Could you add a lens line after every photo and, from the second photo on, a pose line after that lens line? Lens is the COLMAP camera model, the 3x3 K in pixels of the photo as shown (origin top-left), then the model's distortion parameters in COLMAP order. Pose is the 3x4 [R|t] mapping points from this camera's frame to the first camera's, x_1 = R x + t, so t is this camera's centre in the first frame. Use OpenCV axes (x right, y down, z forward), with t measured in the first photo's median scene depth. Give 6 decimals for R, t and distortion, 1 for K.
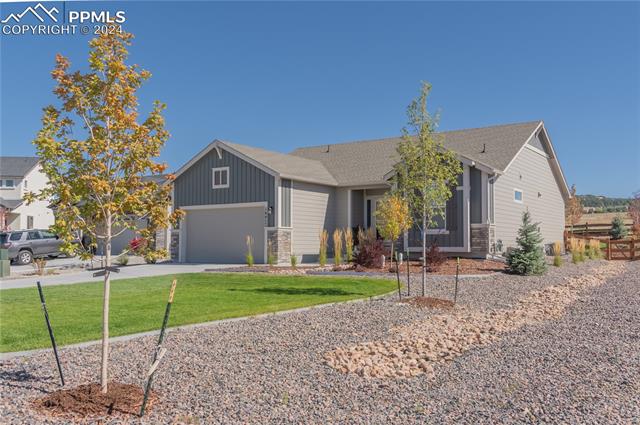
lens RADIAL K [[604.4, 0, 318.8], [0, 604.4, 219.0], [0, 0, 1]] dist [0.001688, 0.000040]
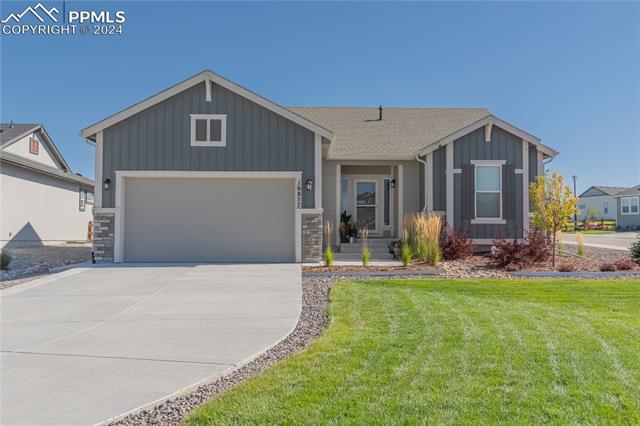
lens RADIAL K [[604.4, 0, 318.8], [0, 604.4, 219.5], [0, 0, 1]] dist [0.001688, 0.000040]
pose [[0.811282, 0.022444, 0.584225, -0.470254], [-0.030963, 0.999510, 0.004599, 0.021622], [-0.583835, -0.021821, 0.811579, 0.431682]]
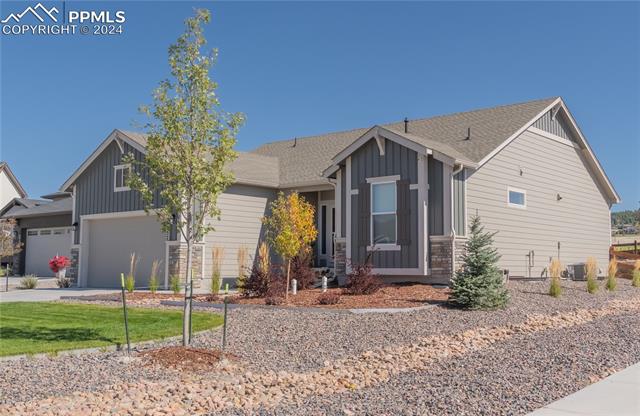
lens RADIAL K [[699.5, 0, 309.5], [0, 699.5, 207.2], [0, 0, 1]] dist [0.000417, -0.000099]
pose [[0.993103, -0.005857, -0.117101, 0.193316], [0.000878, 0.999095, -0.042524, 0.008372], [0.117244, 0.042128, 0.992209, 0.147622]]
